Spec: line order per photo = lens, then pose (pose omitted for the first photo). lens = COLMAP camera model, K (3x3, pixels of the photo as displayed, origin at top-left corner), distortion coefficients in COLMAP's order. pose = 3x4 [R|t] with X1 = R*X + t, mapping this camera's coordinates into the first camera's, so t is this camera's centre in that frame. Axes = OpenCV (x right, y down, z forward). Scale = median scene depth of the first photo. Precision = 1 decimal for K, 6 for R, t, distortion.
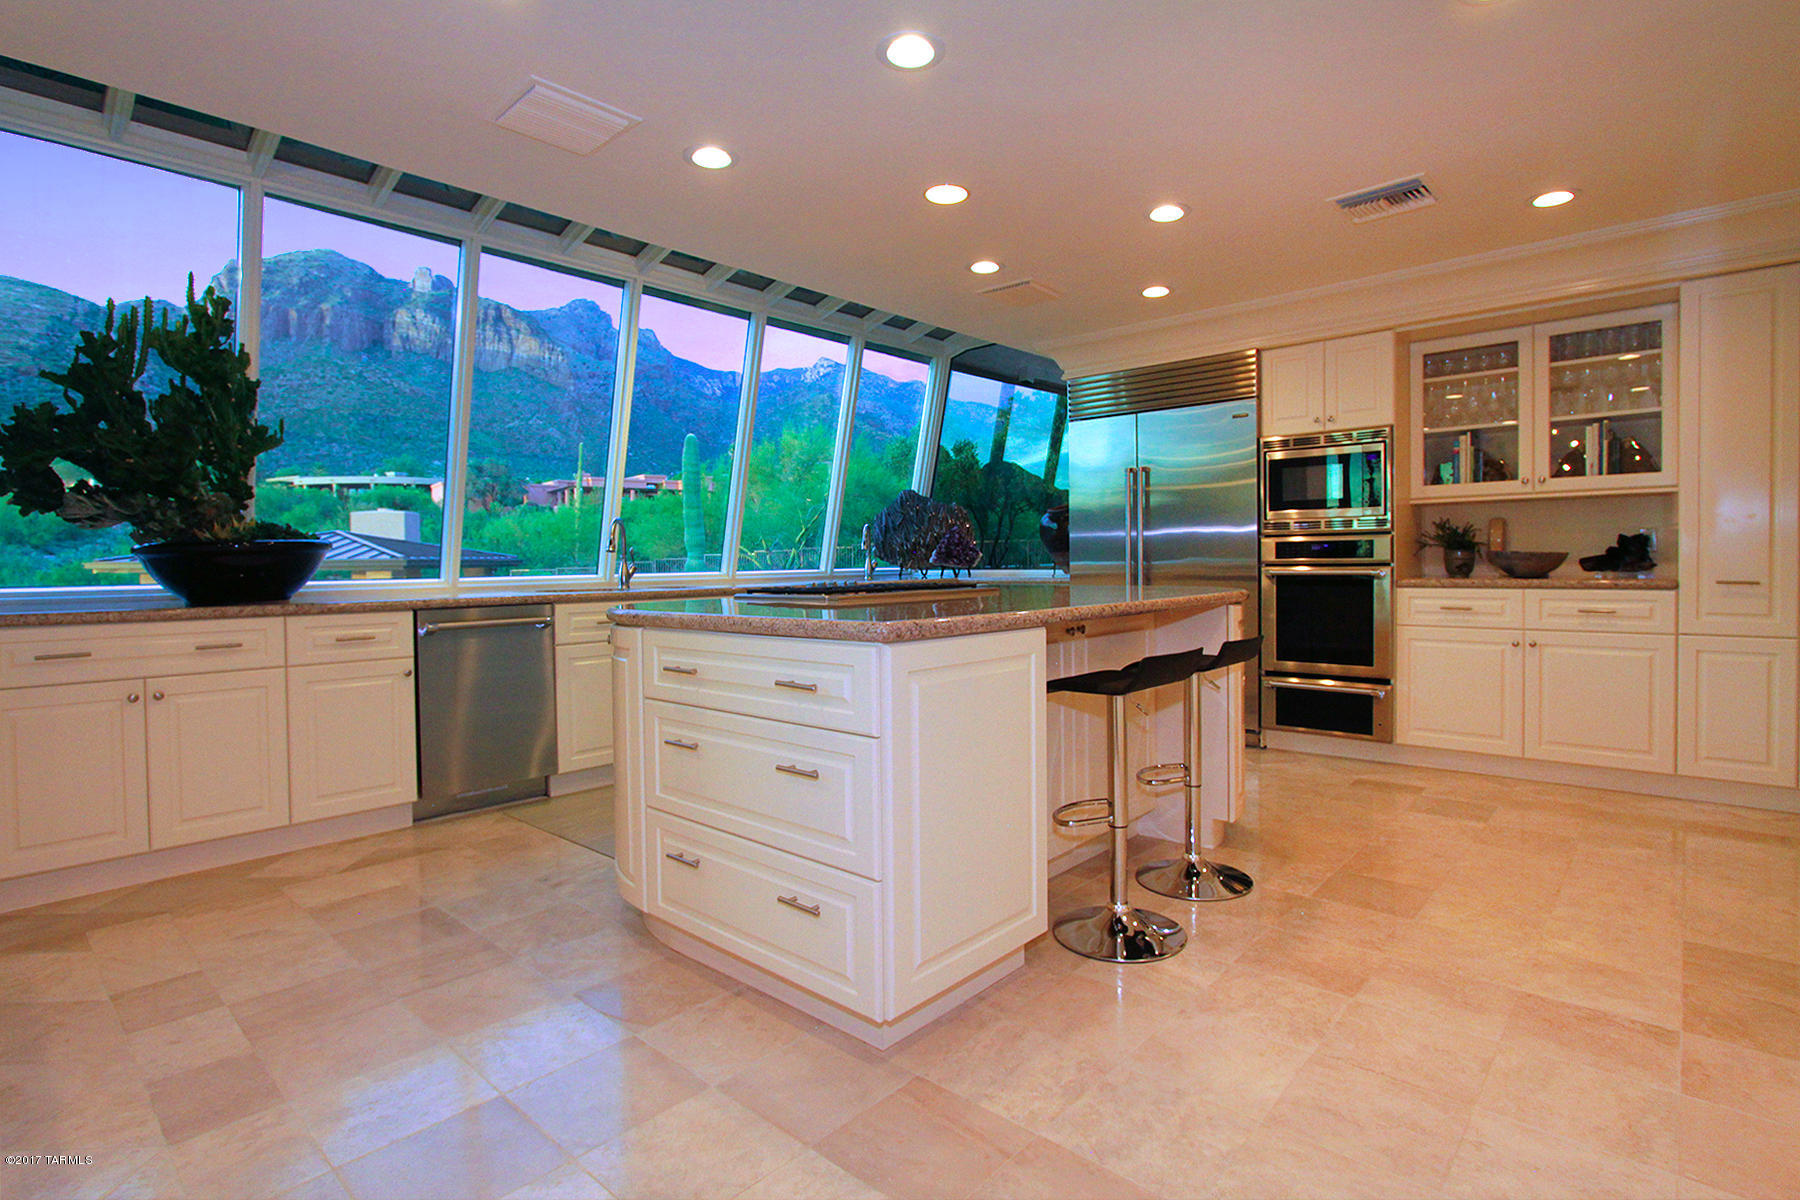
lens RADIAL K [[892.9, 0, 920.8], [0, 892.9, 587.8], [0, 0, 1]] dist [-0.018517, -0.000792]
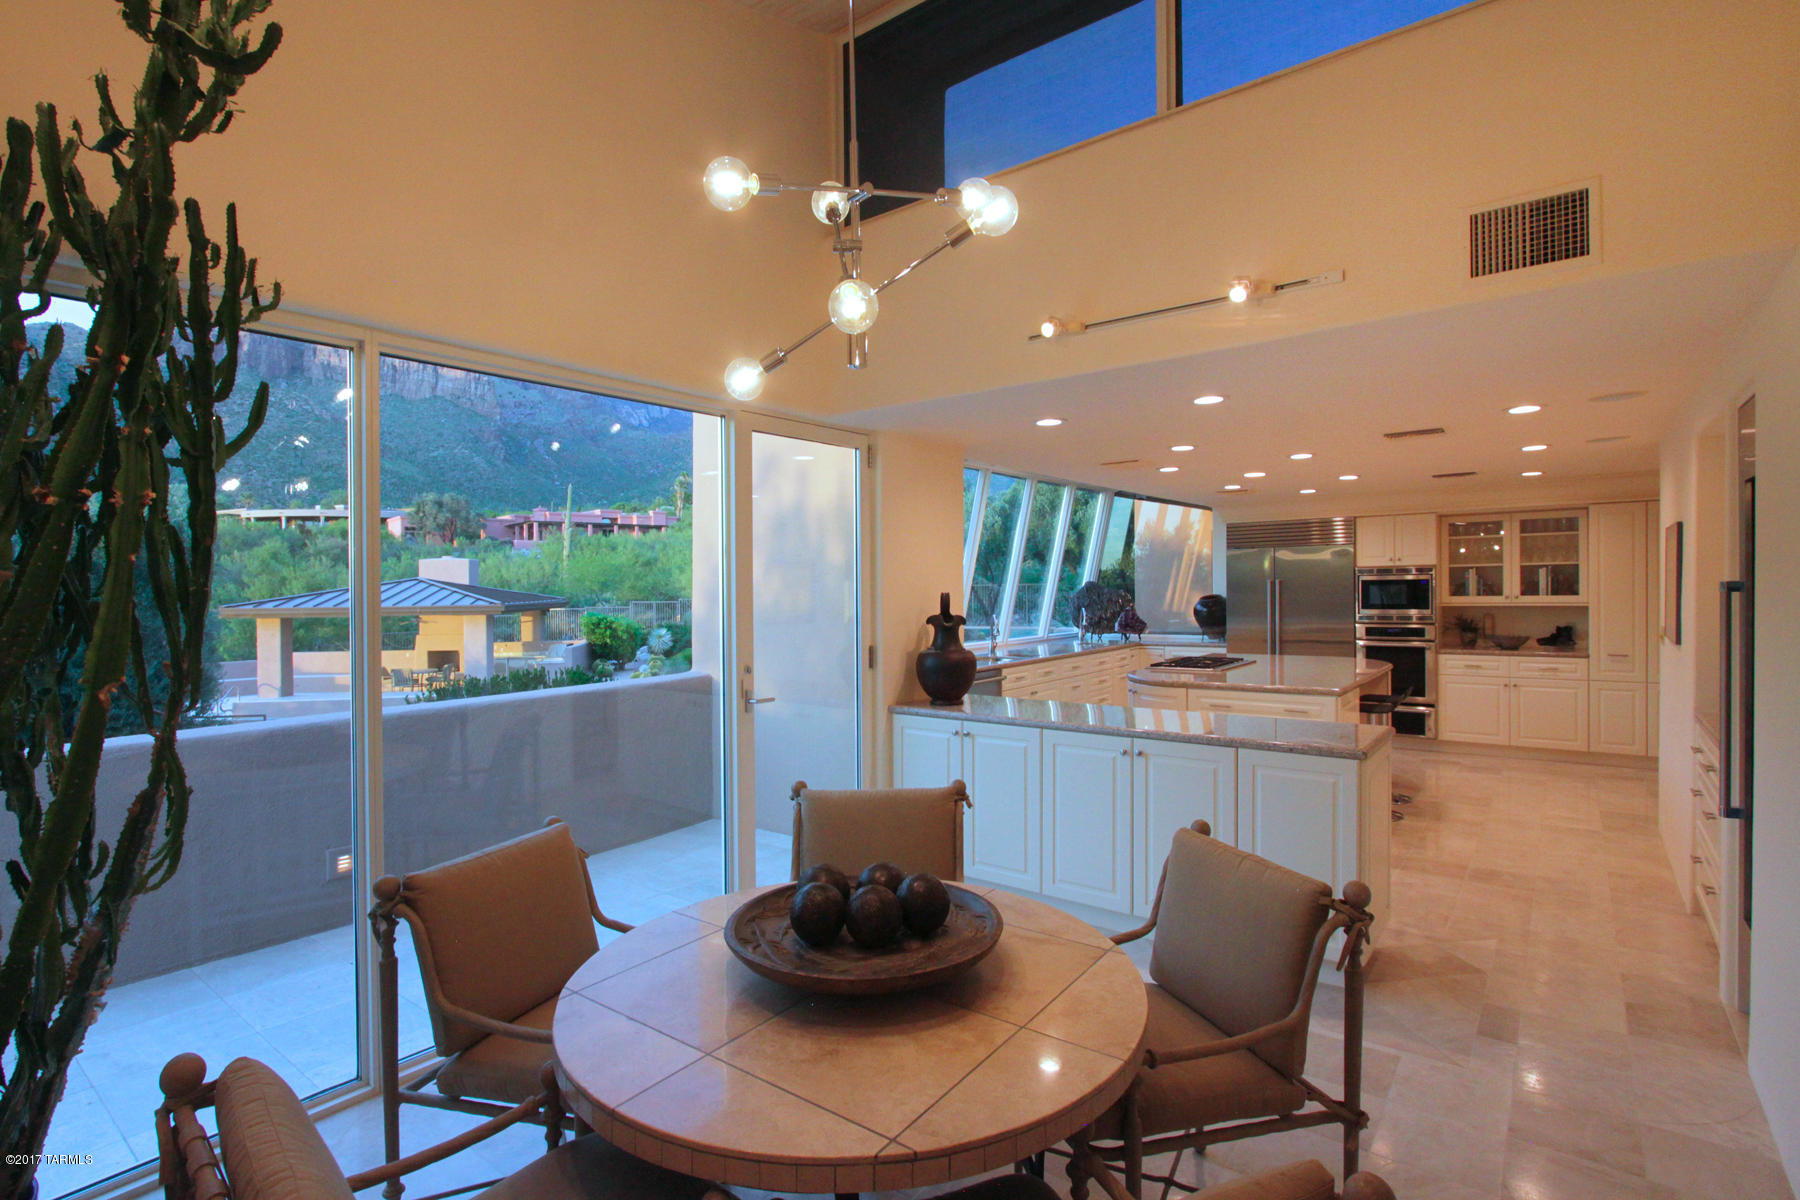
lens RADIAL K [[892.9, 0, 881.4], [0, 892.9, 597.5], [0, 0, 1]] dist [-0.018517, -0.000792]
pose [[0.998771, 0.002160, 0.049513, -0.690432], [-0.001088, 0.999765, -0.021668, -0.074758], [-0.049548, 0.021588, 0.998538, -0.753944]]
